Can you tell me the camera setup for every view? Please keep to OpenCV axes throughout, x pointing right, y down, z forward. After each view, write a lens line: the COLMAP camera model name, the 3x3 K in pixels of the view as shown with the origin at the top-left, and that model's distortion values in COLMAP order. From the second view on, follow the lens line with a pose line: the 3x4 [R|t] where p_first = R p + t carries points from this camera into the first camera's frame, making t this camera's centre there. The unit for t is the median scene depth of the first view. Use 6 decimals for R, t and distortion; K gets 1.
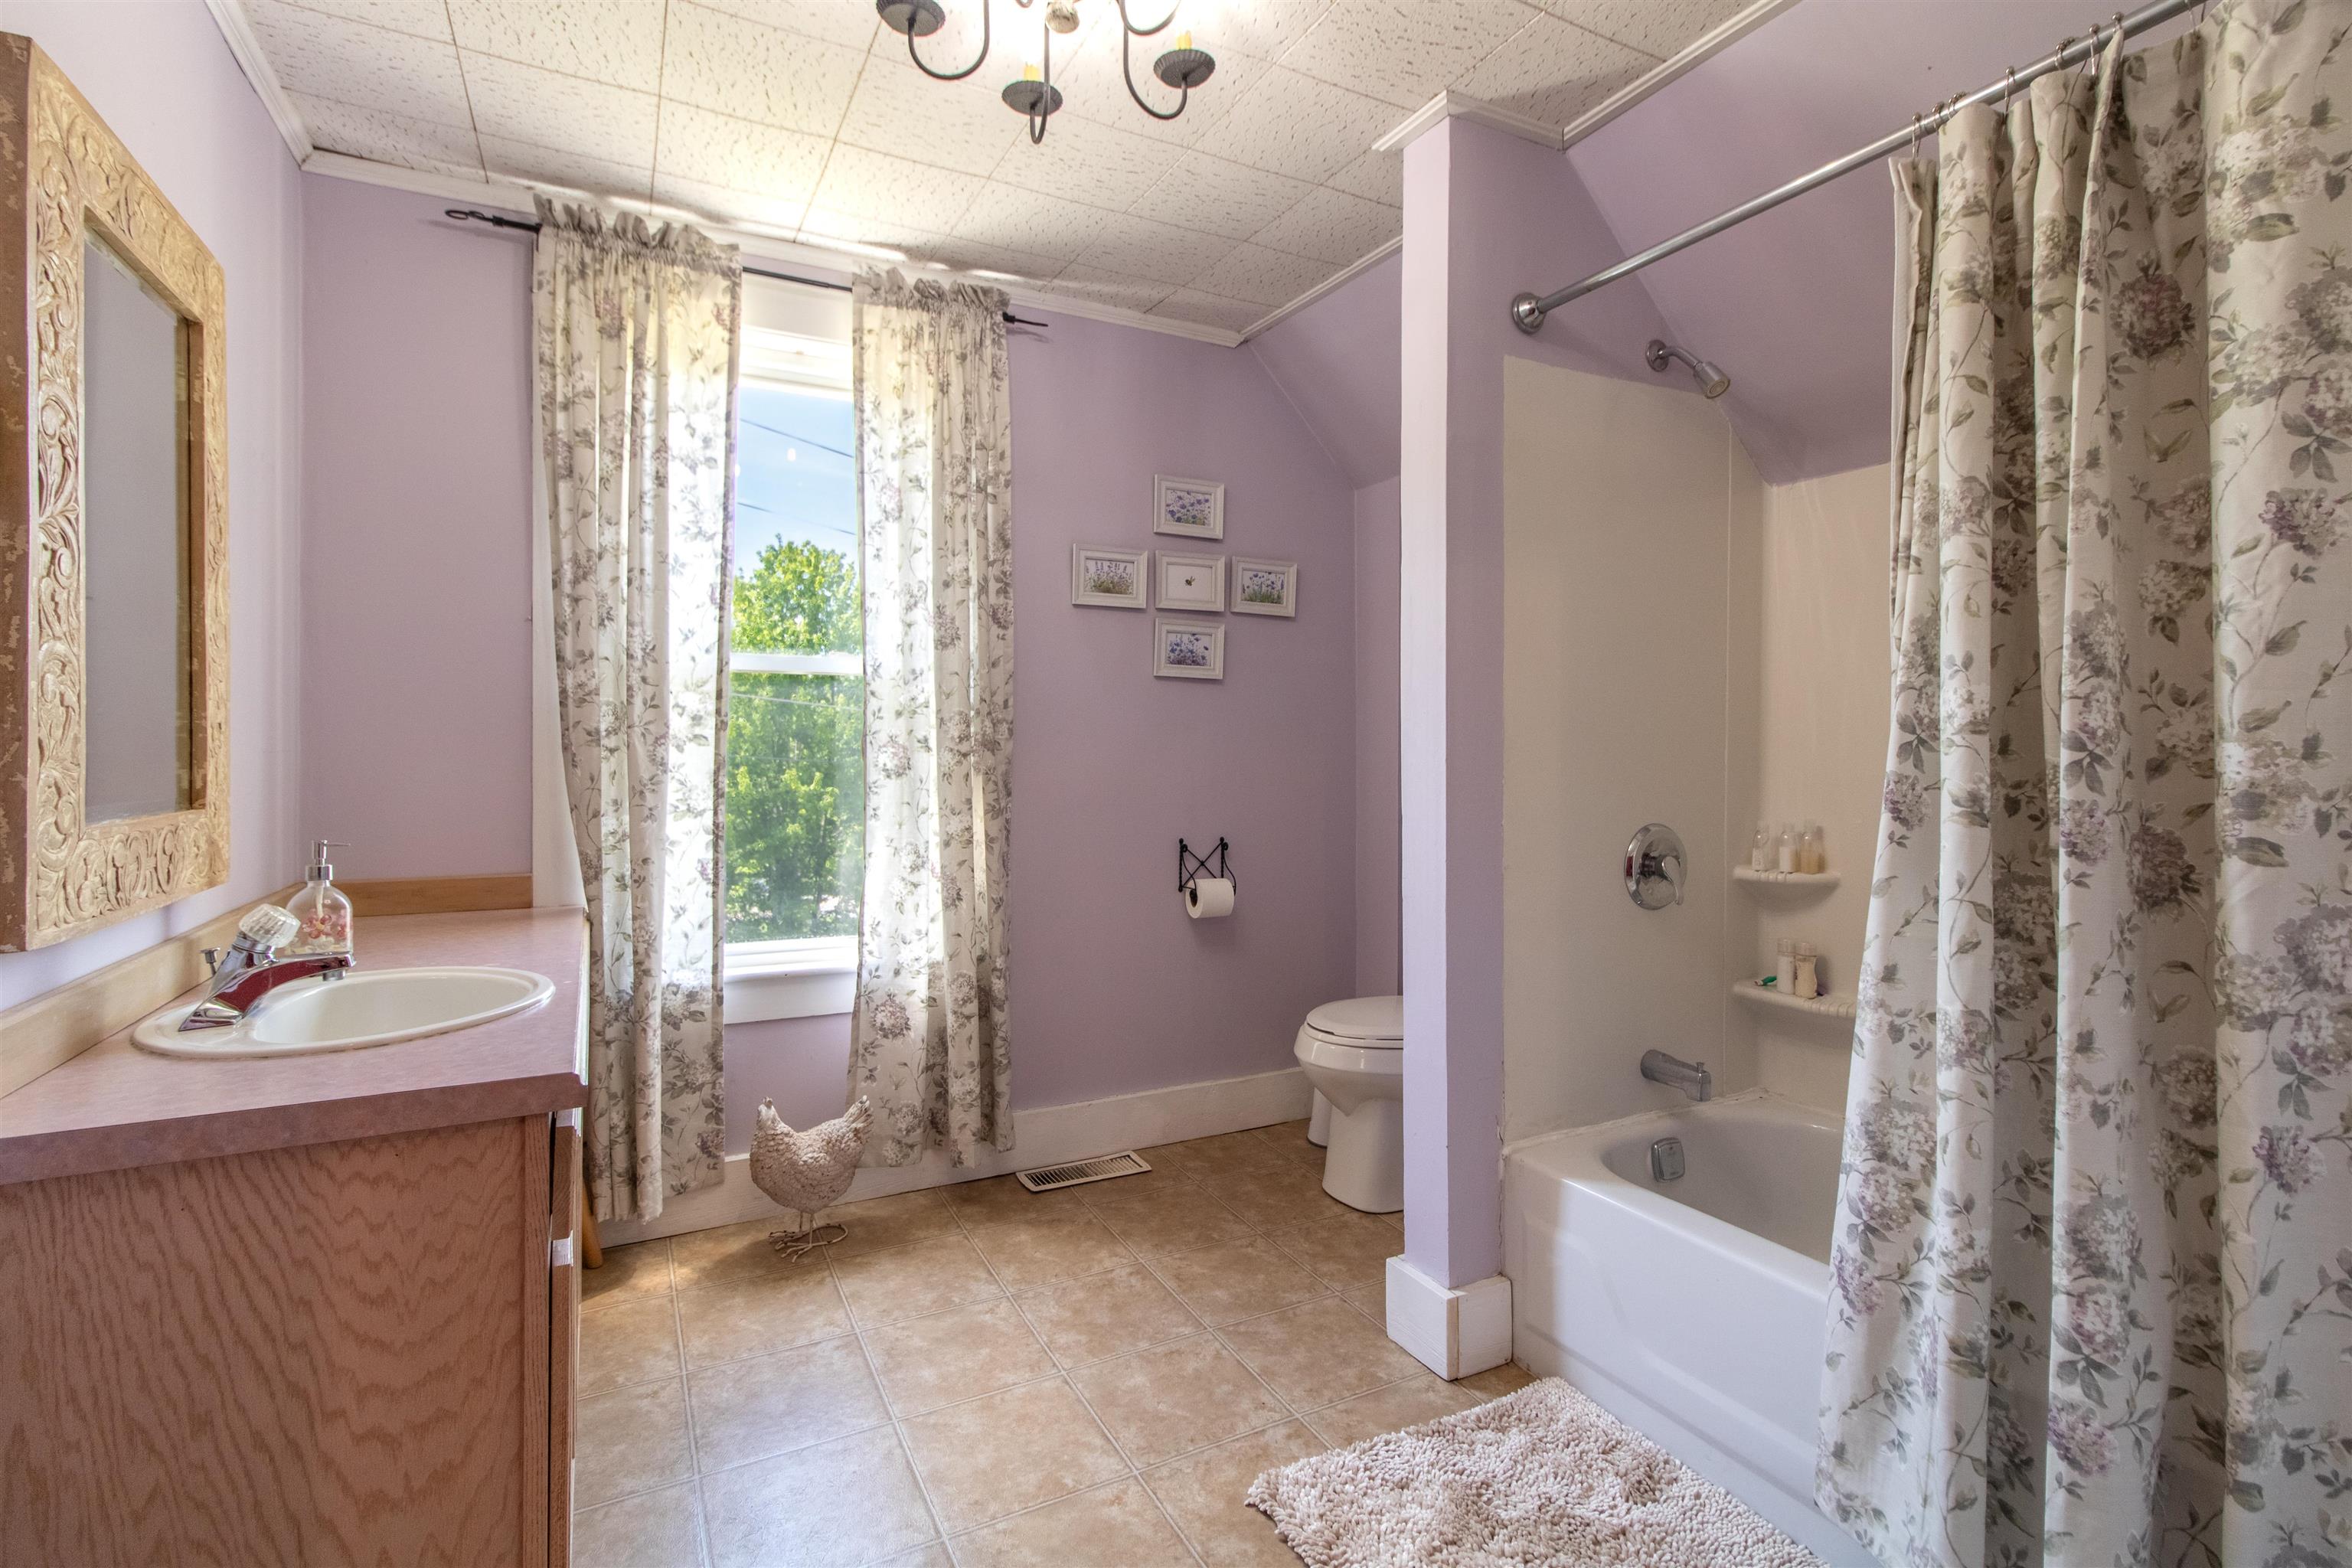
lens RADIAL K [[1102.3, 0, 1176.3], [0, 1102.3, 761.6], [0, 0, 1]] dist [0.004617, 0.000390]
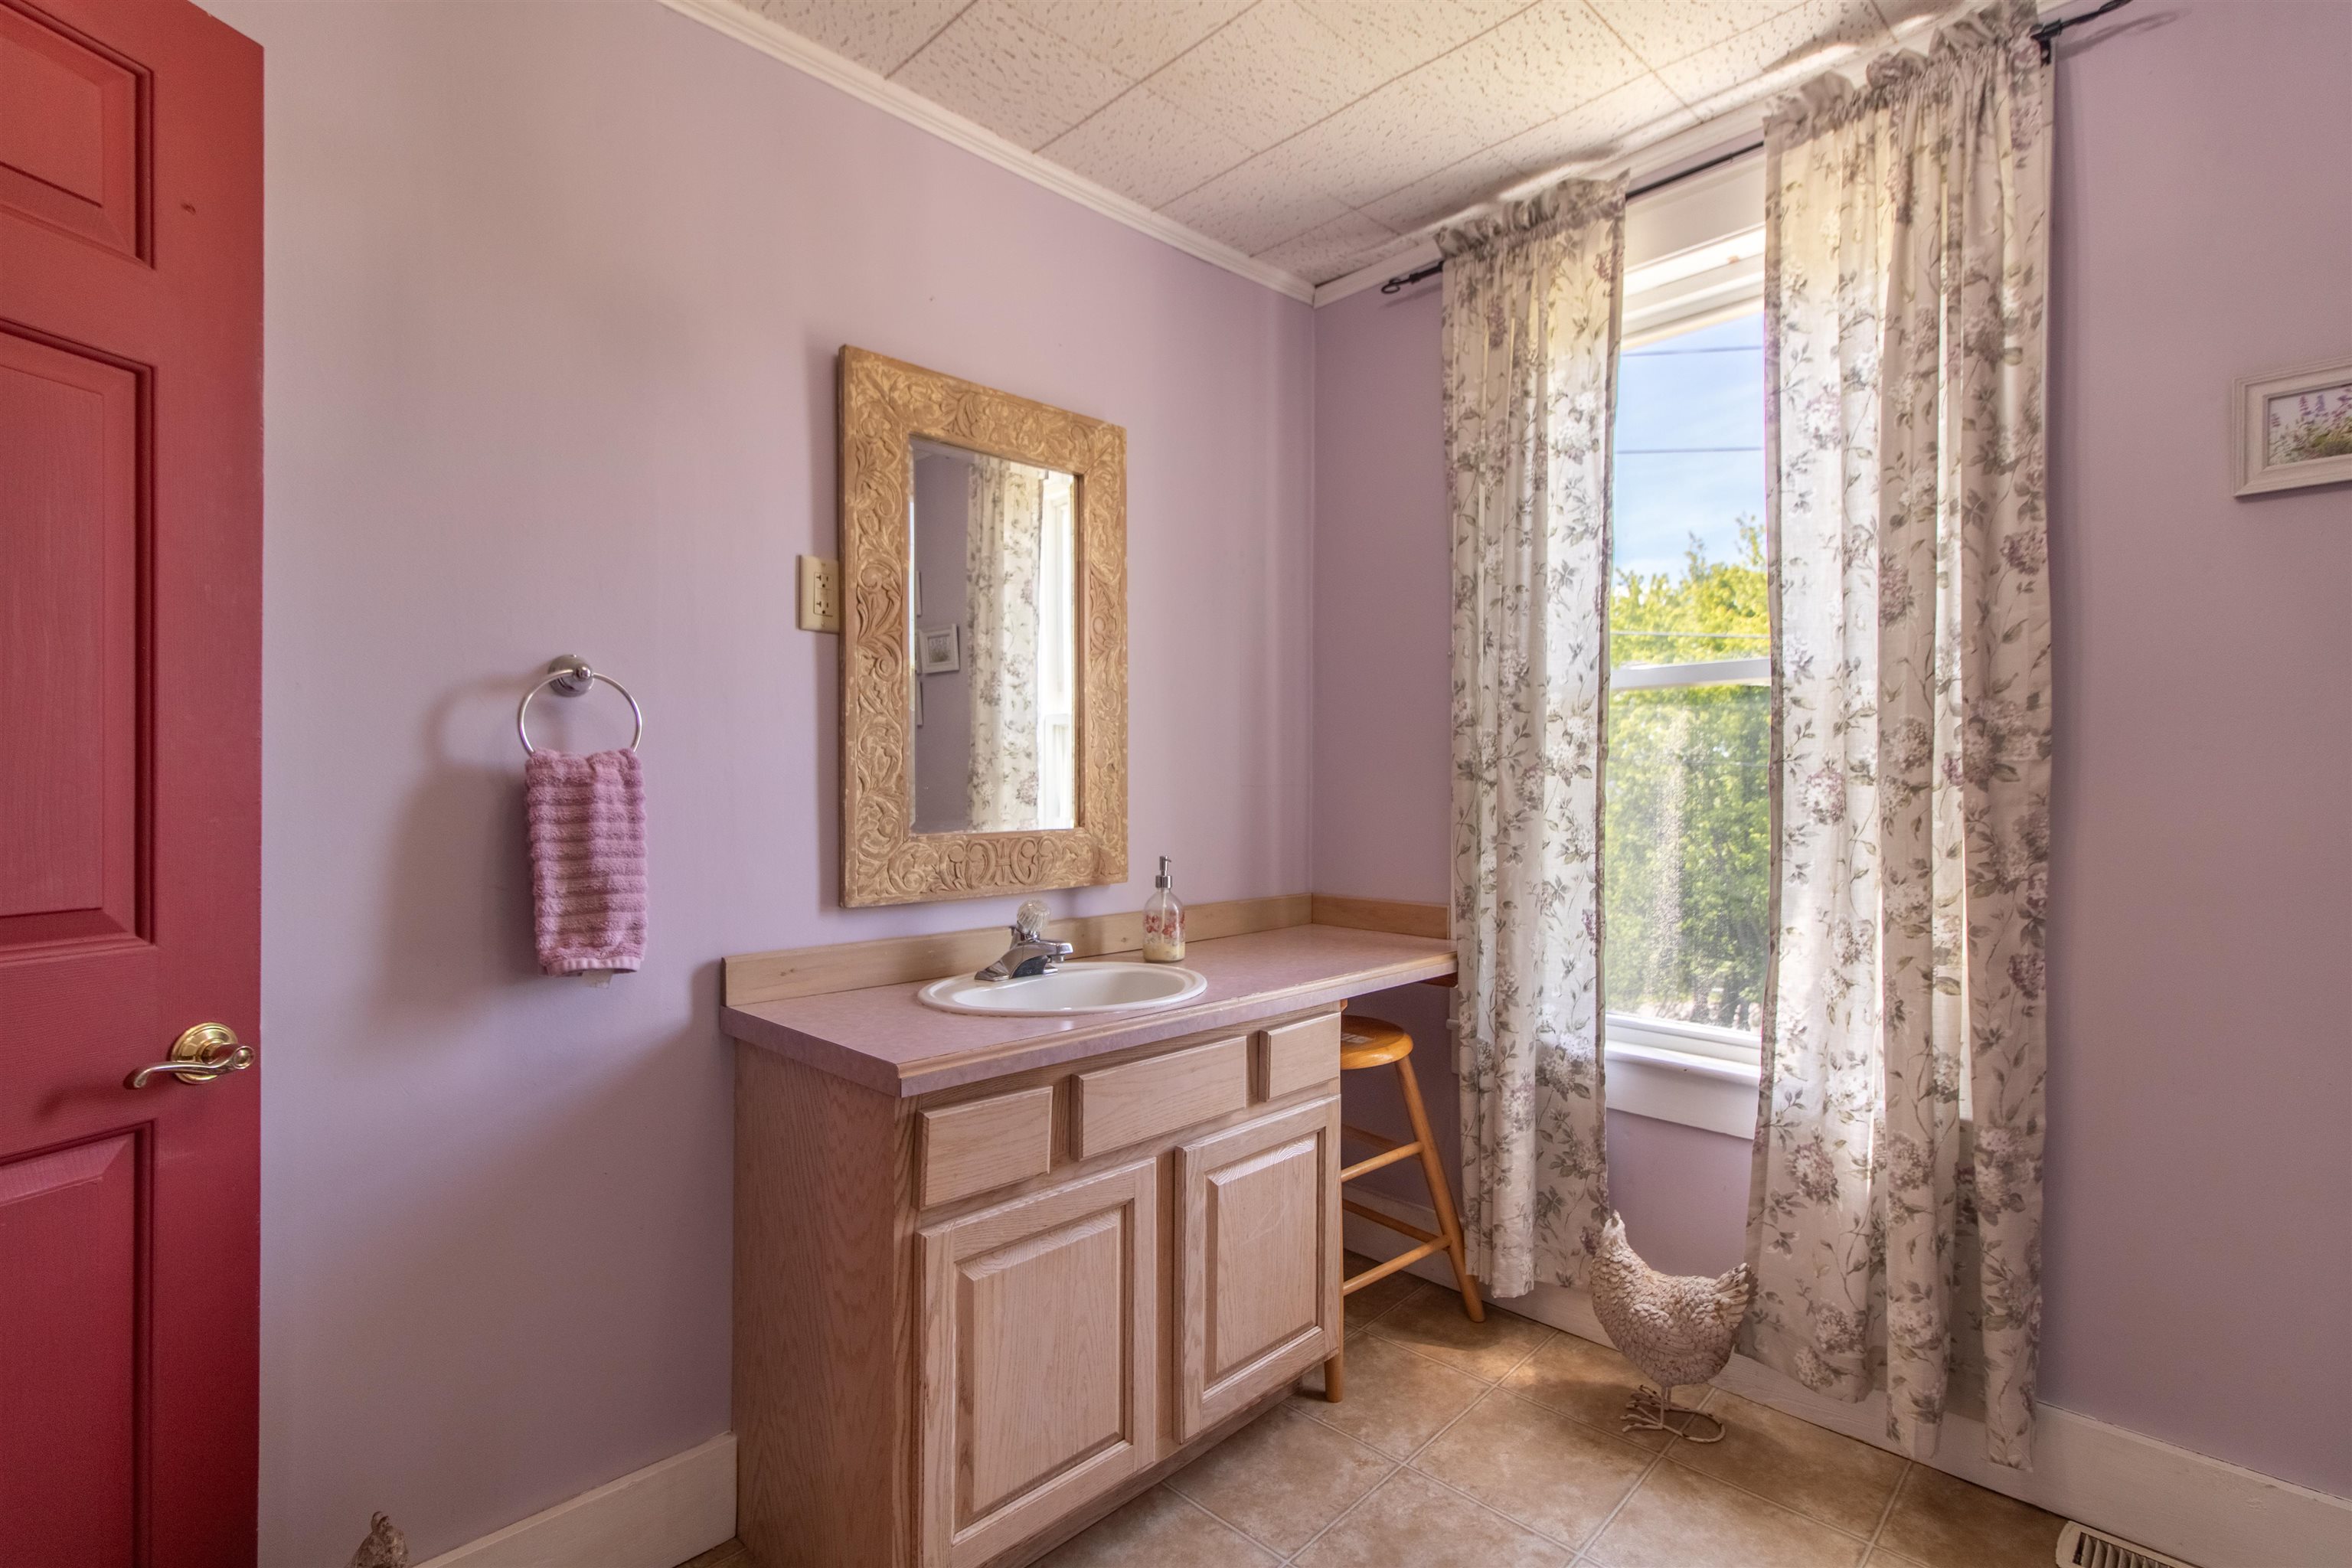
lens RADIAL K [[1102.3, 0, 1177.7], [0, 1102.3, 800.0], [0, 0, 1]] dist [0.004617, 0.000390]
pose [[0.304444, 0.009459, -0.952483, 0.289837], [-0.008257, 0.999939, 0.007291, -0.000908], [0.952495, 0.005645, 0.304503, 0.431520]]
